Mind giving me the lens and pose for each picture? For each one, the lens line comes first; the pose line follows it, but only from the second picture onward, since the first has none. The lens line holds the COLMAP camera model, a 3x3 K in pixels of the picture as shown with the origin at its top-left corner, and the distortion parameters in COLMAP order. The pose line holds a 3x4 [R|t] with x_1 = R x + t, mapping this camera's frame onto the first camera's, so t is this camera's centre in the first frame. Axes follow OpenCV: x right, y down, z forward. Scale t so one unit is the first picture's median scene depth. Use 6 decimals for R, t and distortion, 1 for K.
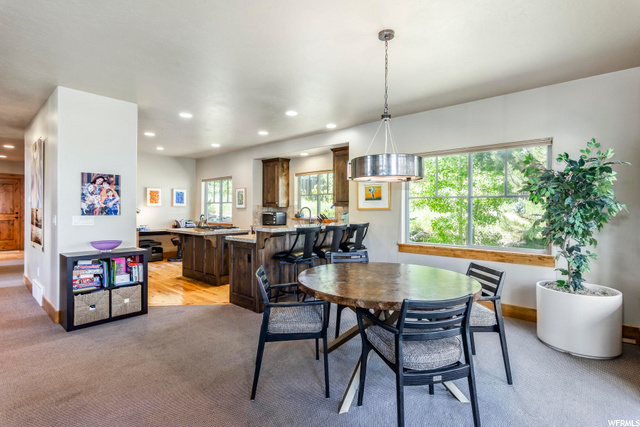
lens RADIAL K [[319.6, 0, 324.5], [0, 319.6, 207.4], [0, 0, 1]] dist [-0.004777, 0.000770]
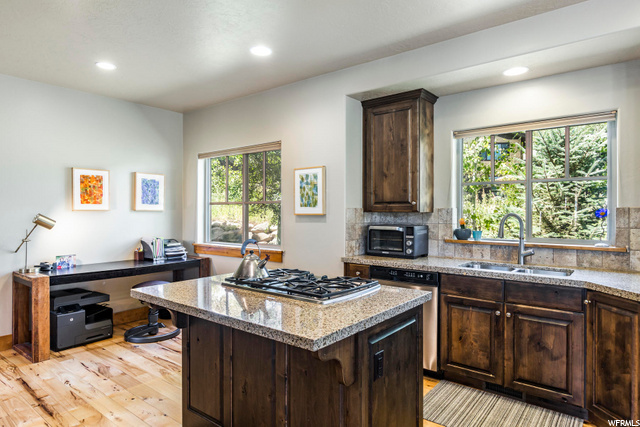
lens RADIAL K [[379.4, 0, 324.5], [0, 379.4, 211.9], [0, 0, 1]] dist [0.031357, 0.001440]
pose [[0.997811, 0.001721, 0.066112, -0.285872], [-0.001695, 0.999998, -0.000452, -0.001848], [-0.066113, 0.000339, 0.997812, 0.519359]]
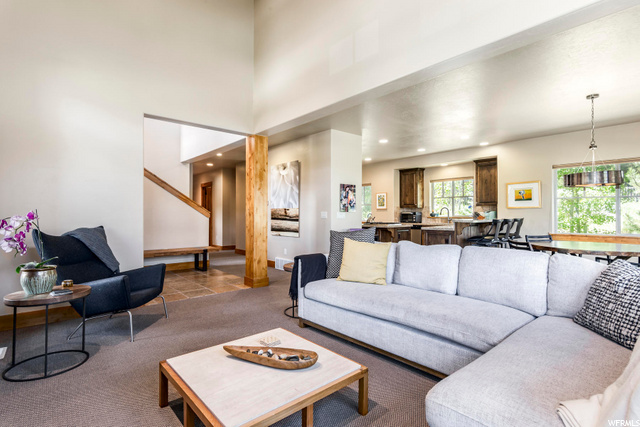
lens RADIAL K [[319.6, 0, 323.8], [0, 319.6, 213.7], [0, 0, 1]] dist [-0.004777, 0.000770]
pose [[0.988514, -0.003531, -0.151088, -0.307230], [0.004178, 0.999983, 0.003967, 0.014835], [0.151072, -0.004552, 0.988512, -0.270153]]
